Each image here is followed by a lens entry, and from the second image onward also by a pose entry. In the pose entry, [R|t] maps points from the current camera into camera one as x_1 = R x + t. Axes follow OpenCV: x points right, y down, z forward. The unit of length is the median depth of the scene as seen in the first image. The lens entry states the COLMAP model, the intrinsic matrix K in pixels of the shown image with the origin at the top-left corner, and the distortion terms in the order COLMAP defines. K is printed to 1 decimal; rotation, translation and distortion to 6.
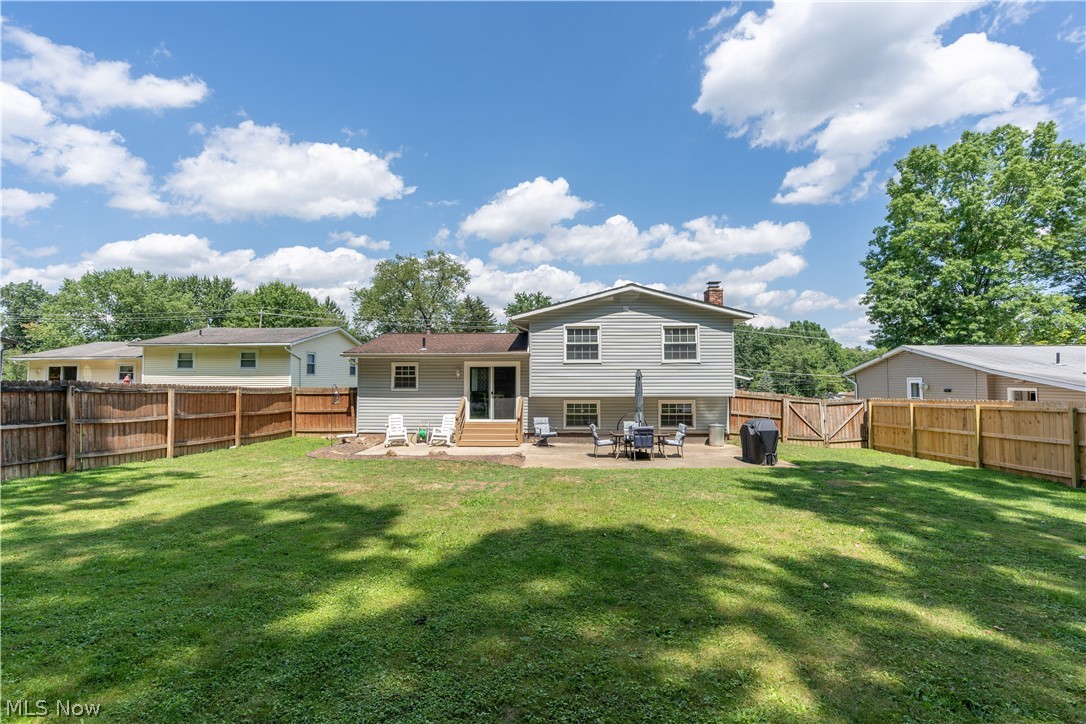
lens RADIAL K [[517.4, 0, 543.0], [0, 517.4, 362.0], [0, 0, 1]] dist [0.001199, 0.000073]
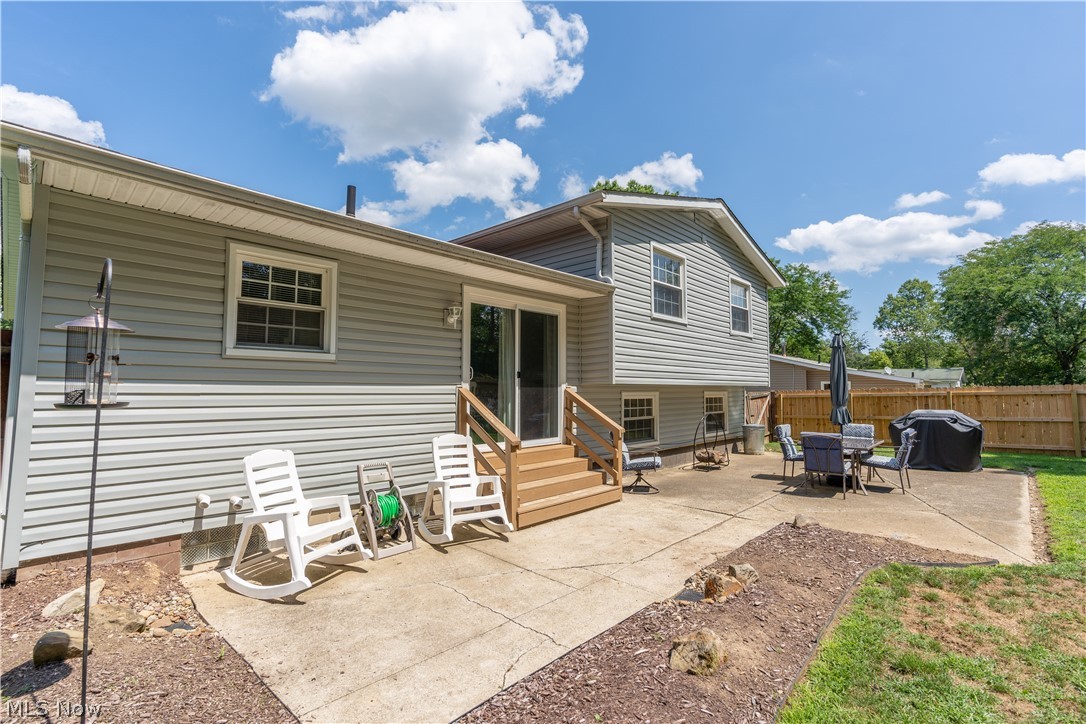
lens RADIAL K [[493.9, 0, 543.0], [0, 493.9, 362.0], [0, 0, 1]] dist [-0.002198, -0.000122]
pose [[0.653682, 0.045565, 0.755396, -0.376805], [-0.031257, 0.998960, -0.033209, 0.062487], [-0.756123, -0.001903, 0.654427, 0.740238]]
